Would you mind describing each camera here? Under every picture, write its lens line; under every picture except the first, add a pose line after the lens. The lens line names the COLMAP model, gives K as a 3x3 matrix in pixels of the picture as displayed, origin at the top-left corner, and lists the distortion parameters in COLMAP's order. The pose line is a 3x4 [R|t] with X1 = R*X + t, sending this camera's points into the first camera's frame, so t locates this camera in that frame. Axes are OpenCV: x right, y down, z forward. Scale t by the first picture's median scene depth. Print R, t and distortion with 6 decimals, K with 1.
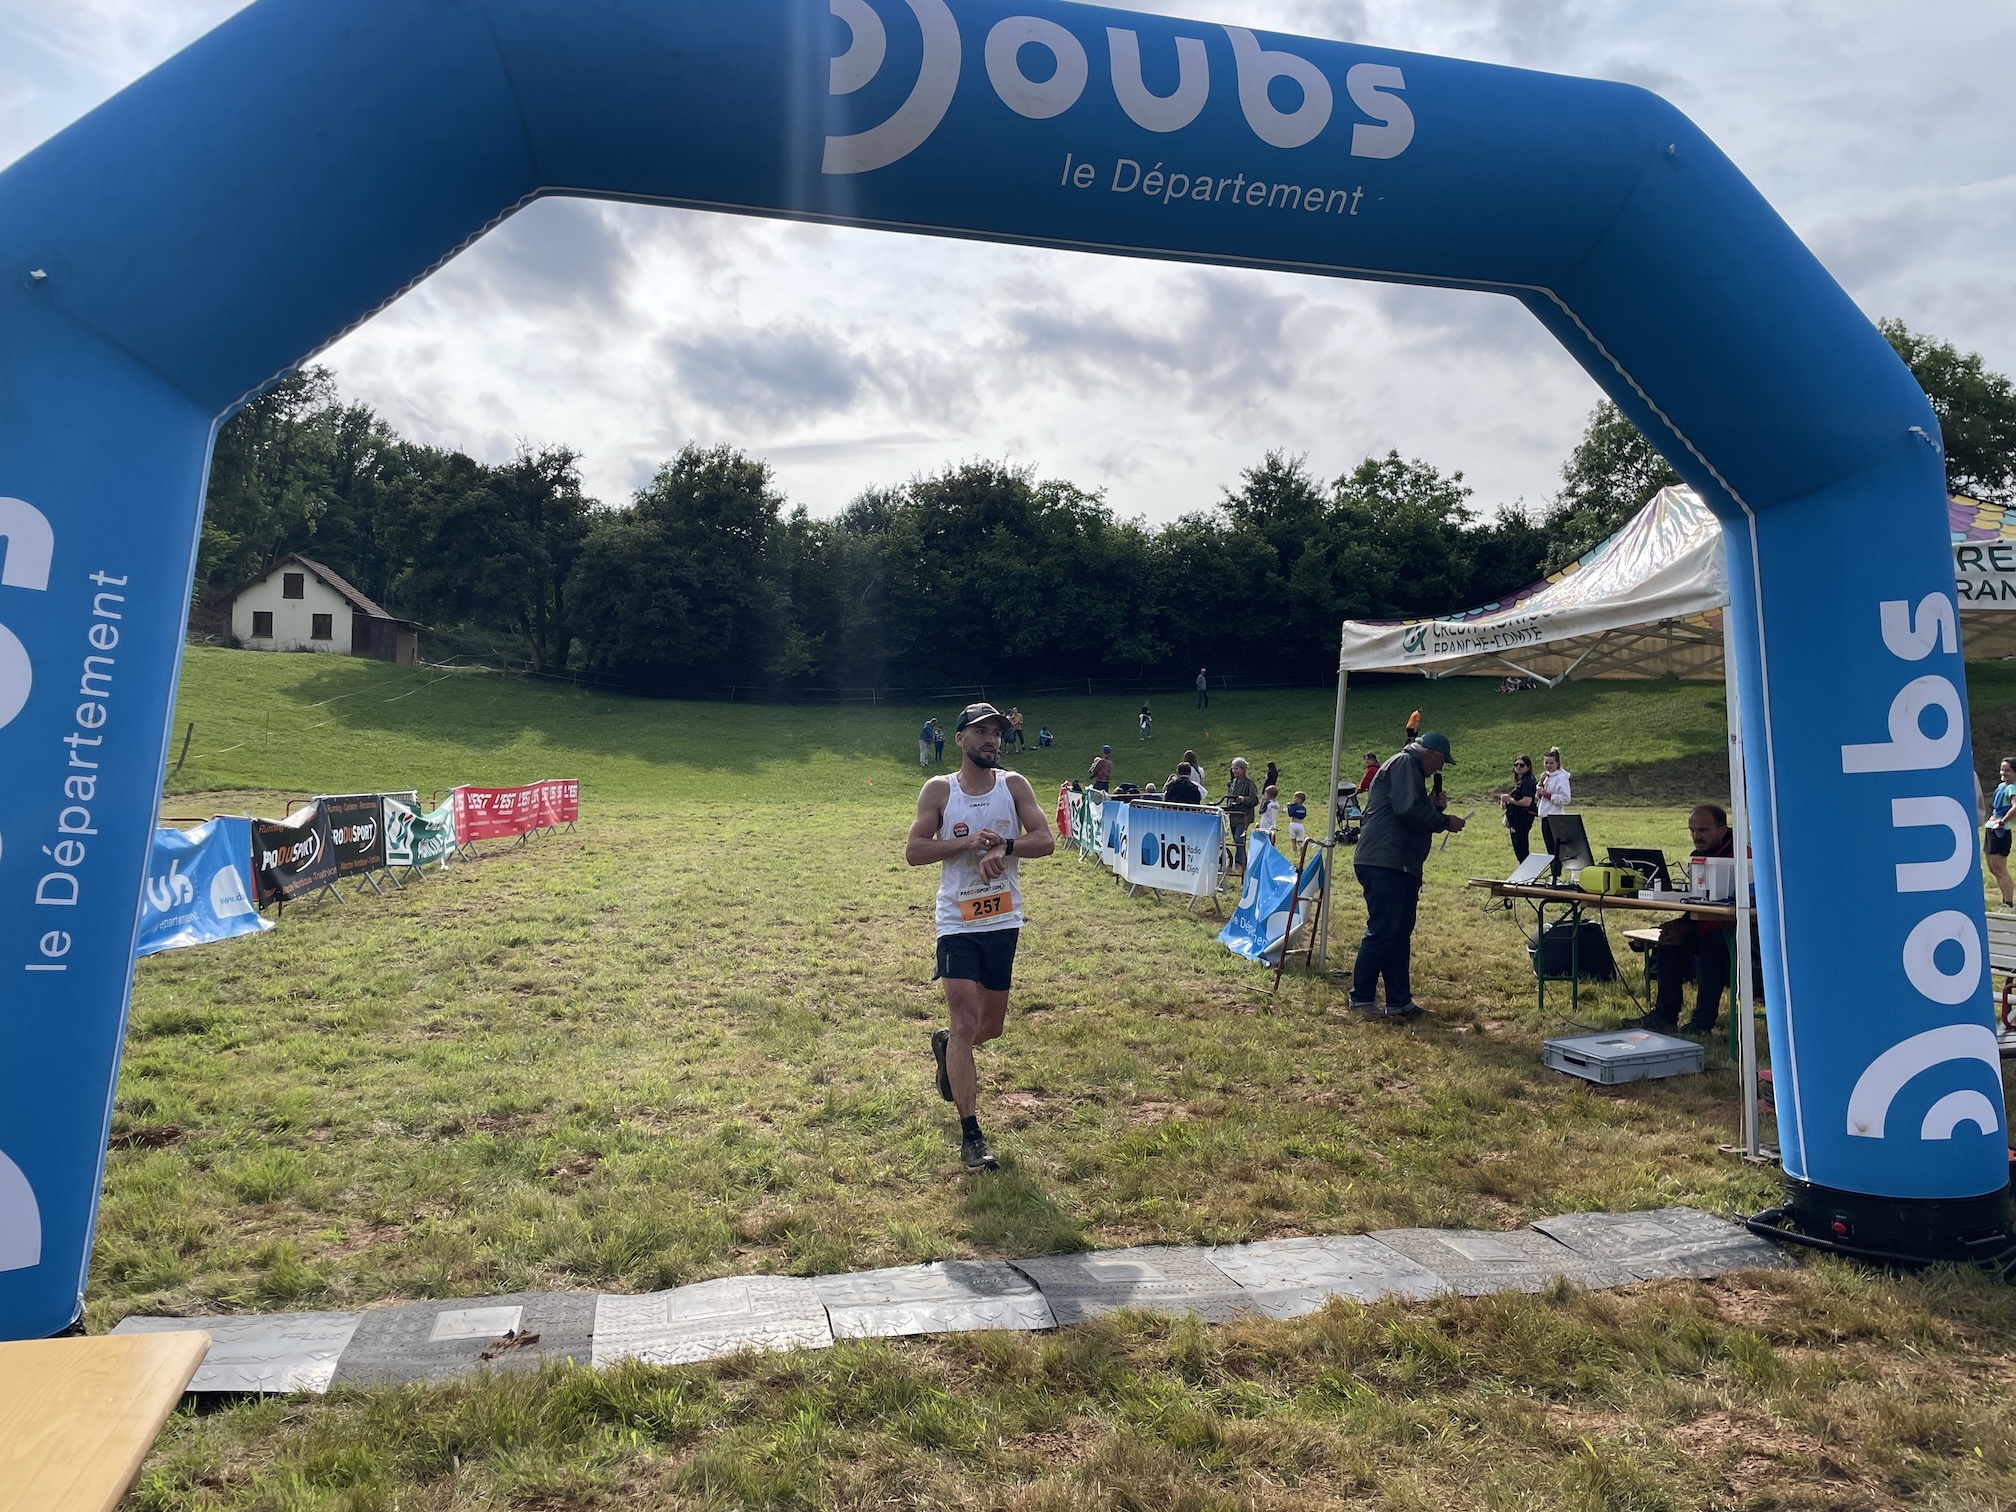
lens RADIAL K [[1530.3, 0, 1023.3], [0, 1530.3, 736.3], [0, 0, 1]] dist [0.095748, -0.123880]
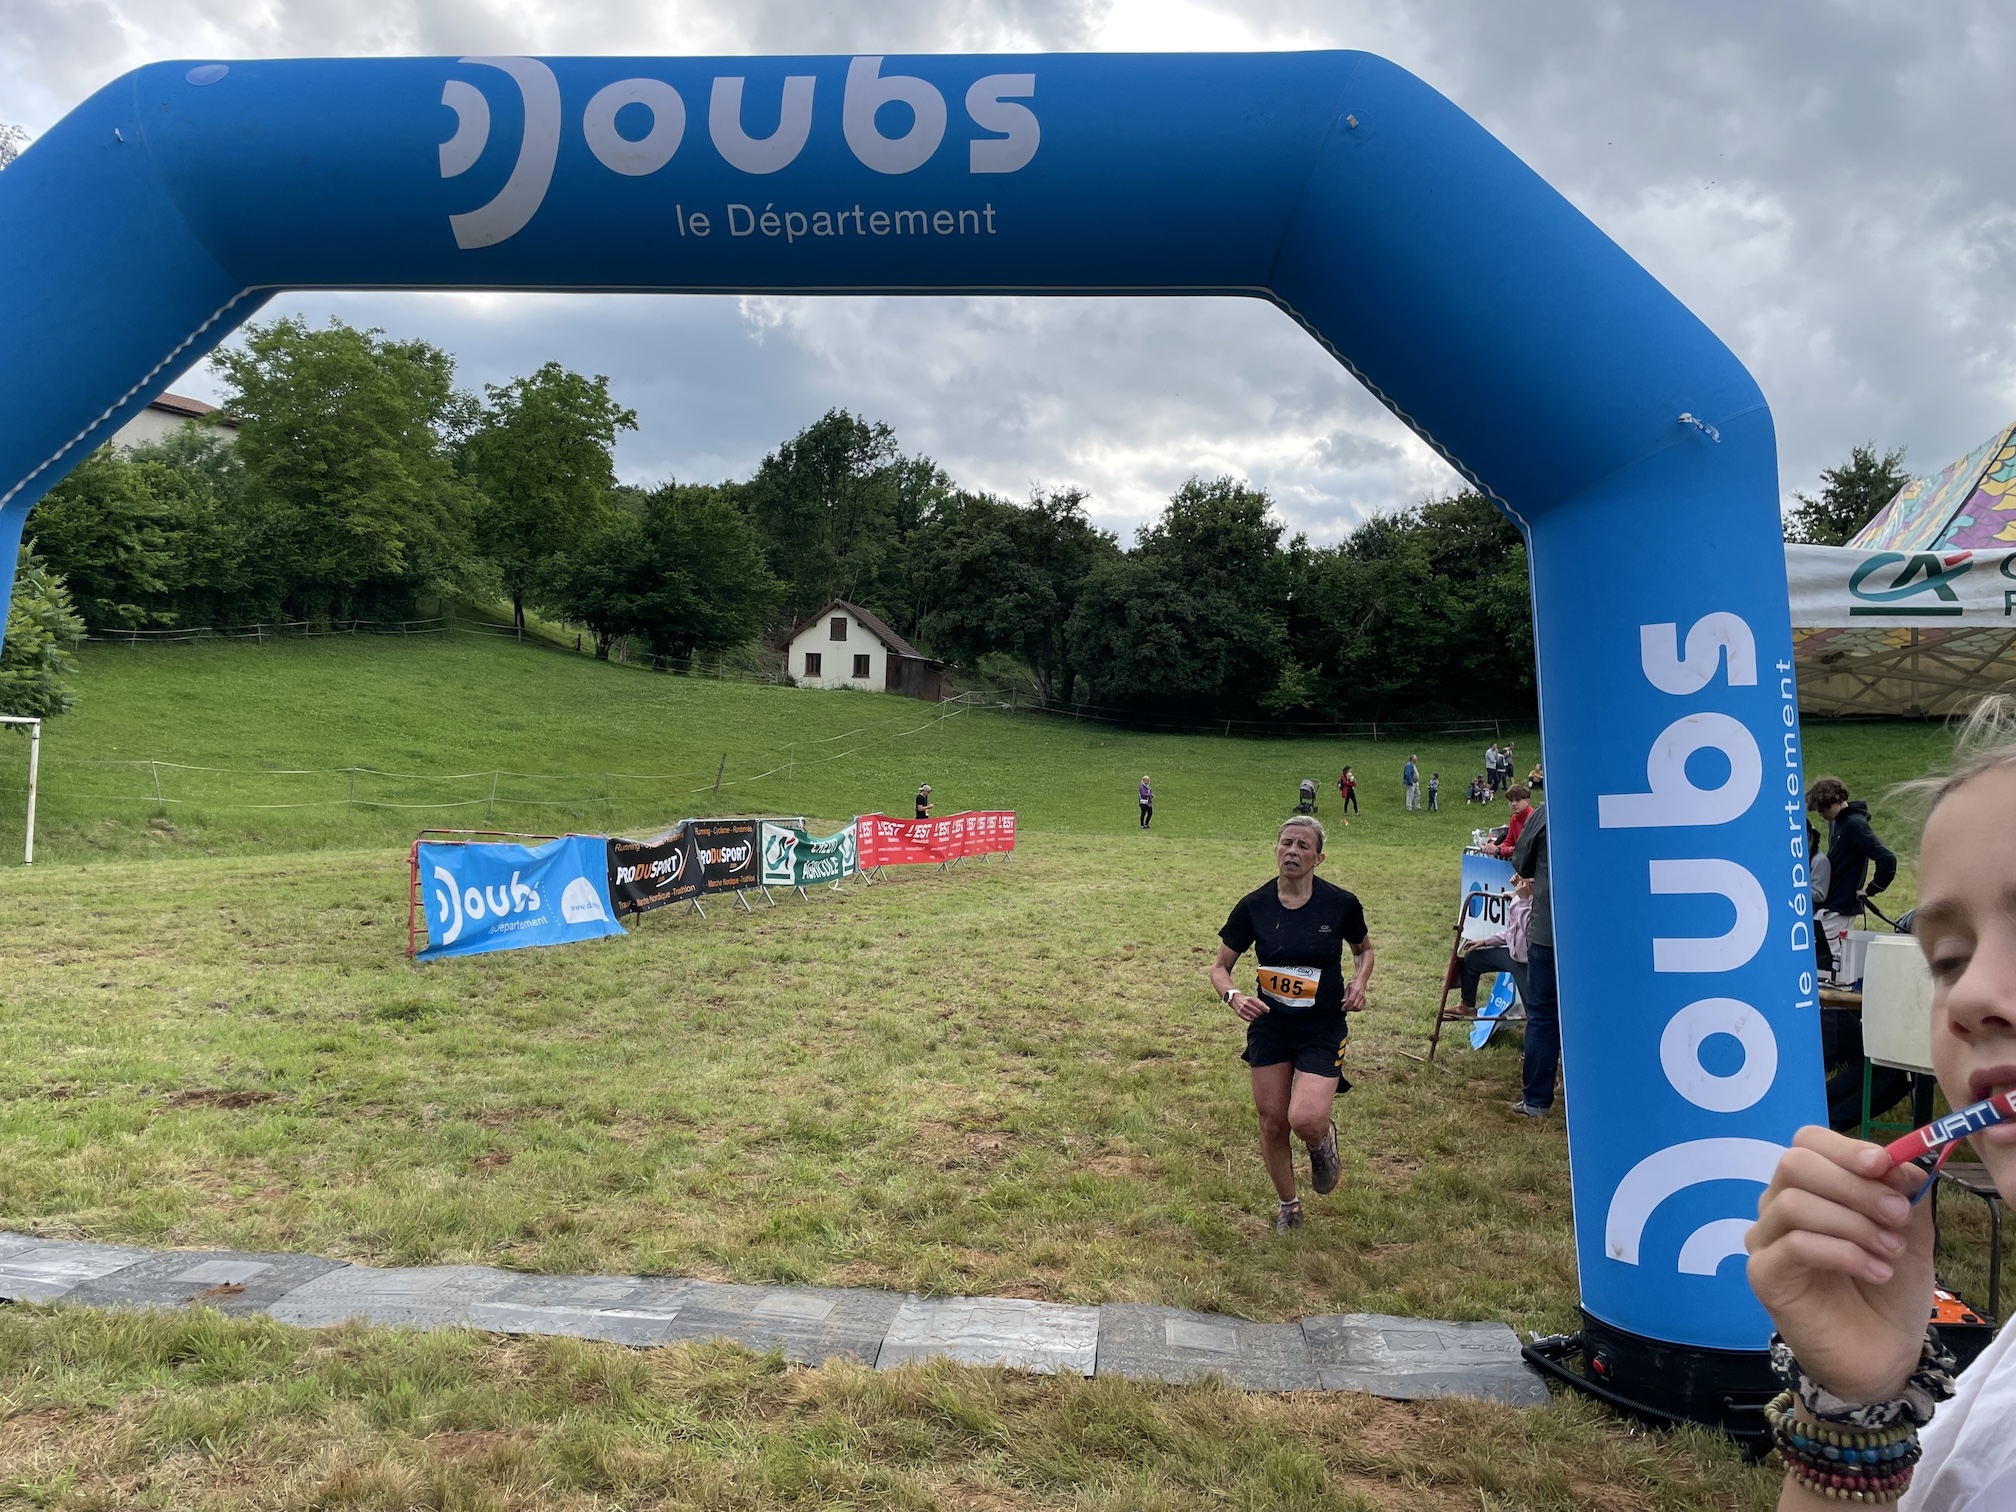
lens RADIAL K [[1572.1, 0, 1021.8], [0, 1572.1, 764.1], [0, 0, 1]] dist [0.095741, -0.128704]
pose [[0.936873, 0.010926, -0.349498, 0.258331], [-0.012639, 0.999917, -0.002622, -0.002137], [0.349440, 0.006873, 0.936933, 0.038138]]
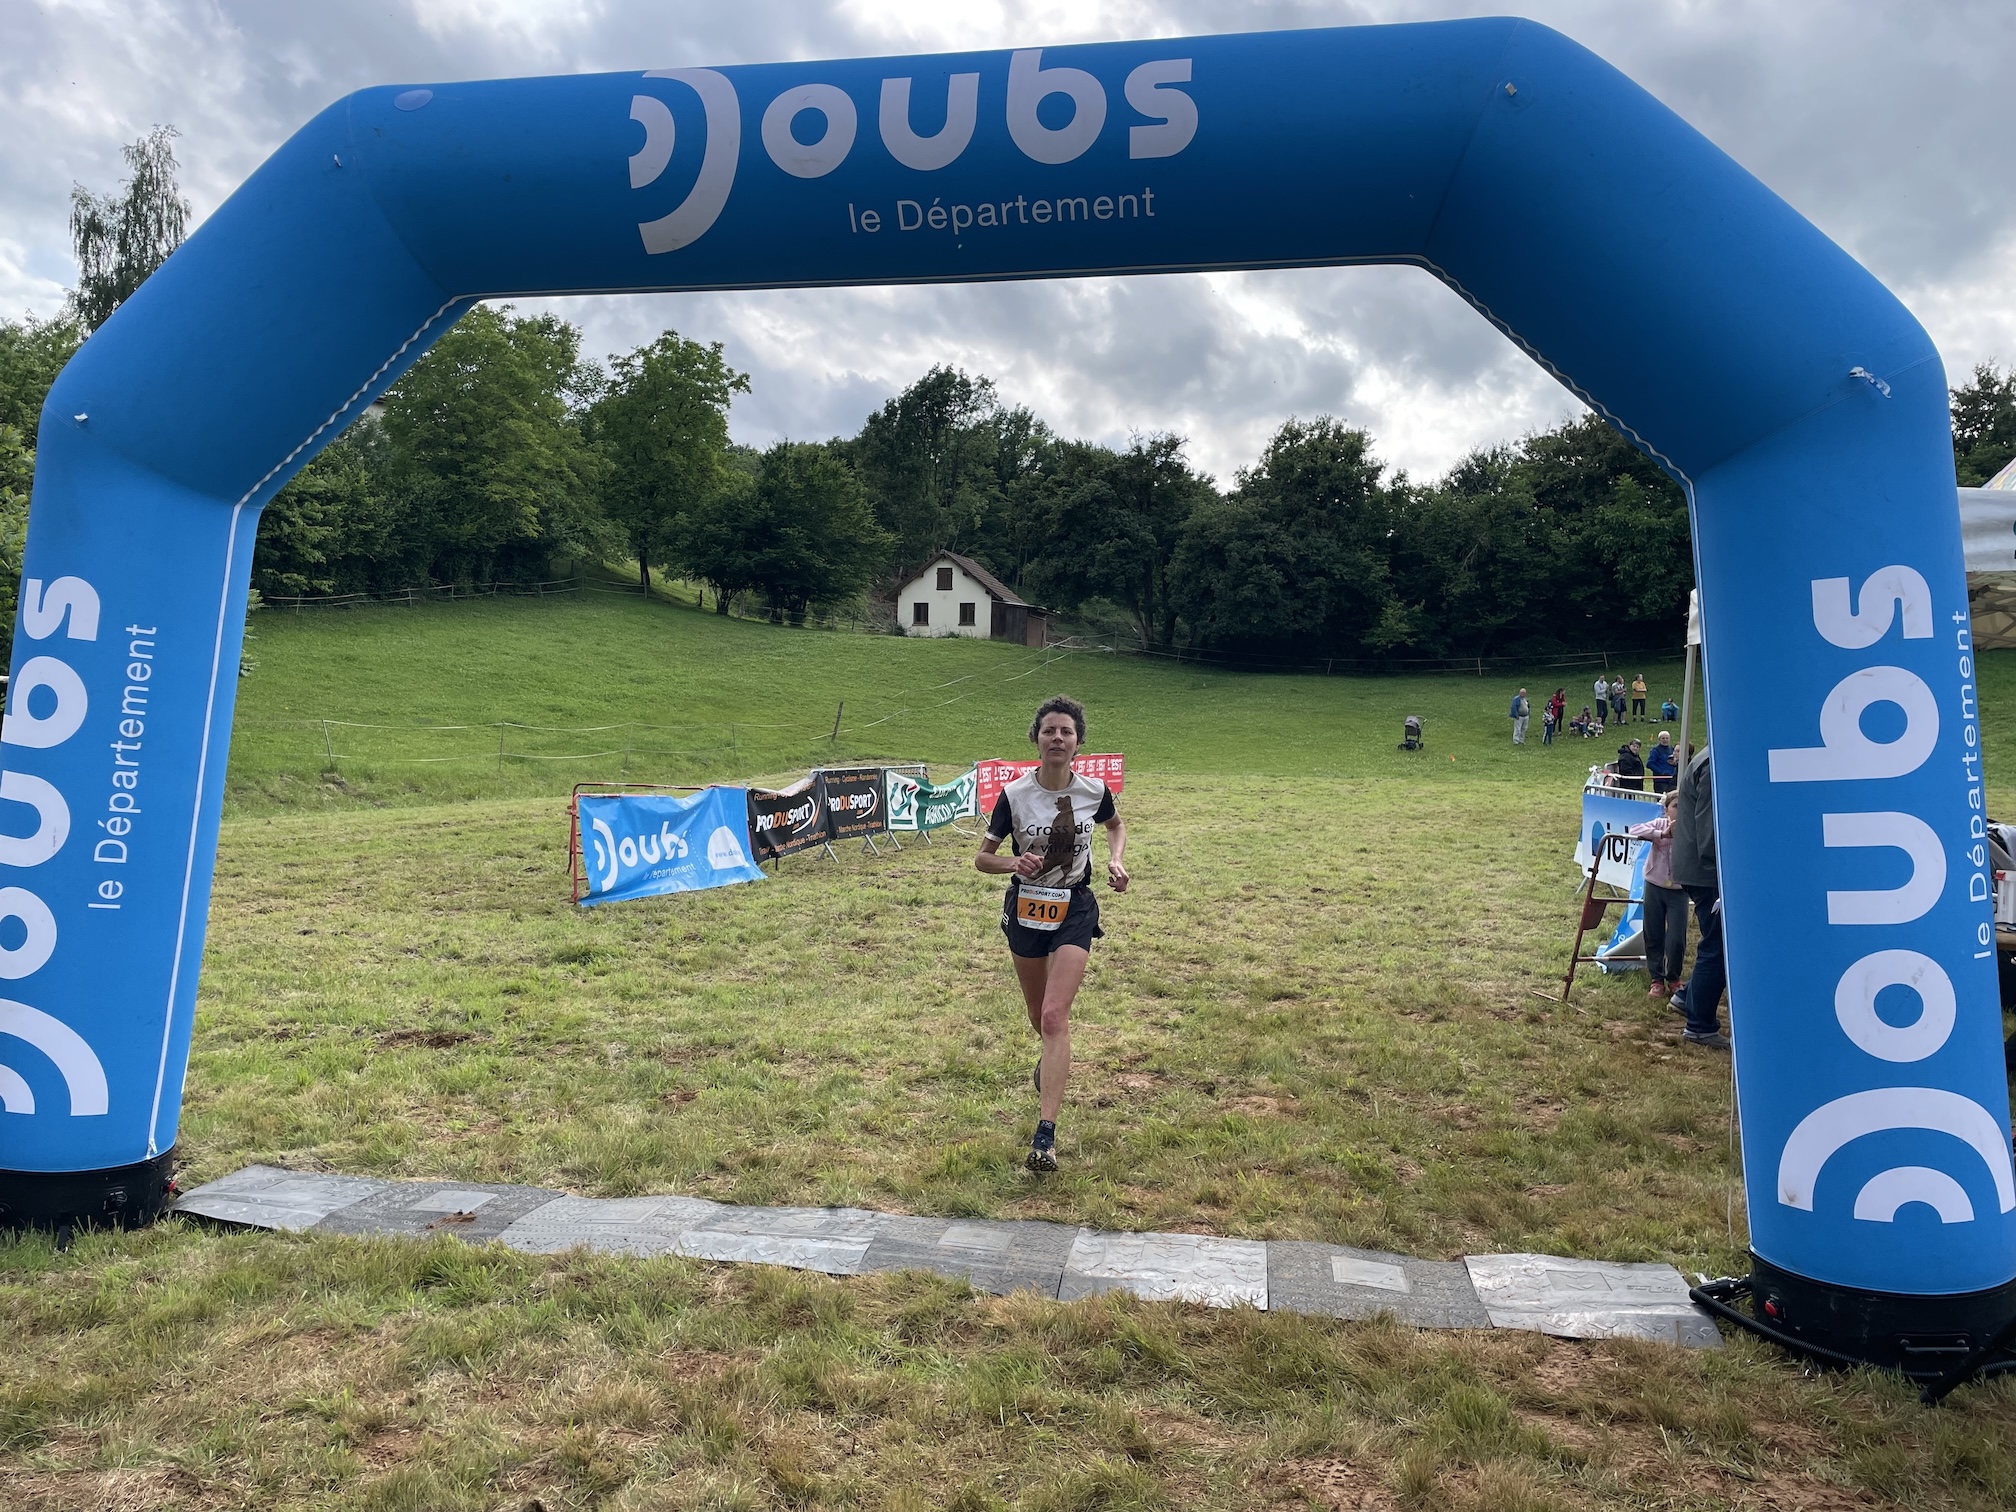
lens RADIAL K [[1527.9, 0, 991.7], [0, 1527.9, 744.4], [0, 0, 1]] dist [0.100579, -0.134342]
pose [[0.904227, 0.004152, -0.427033, 0.243973], [0.006222, 0.999719, 0.022895, -0.009094], [0.427008, -0.023359, 0.903946, 0.022620]]
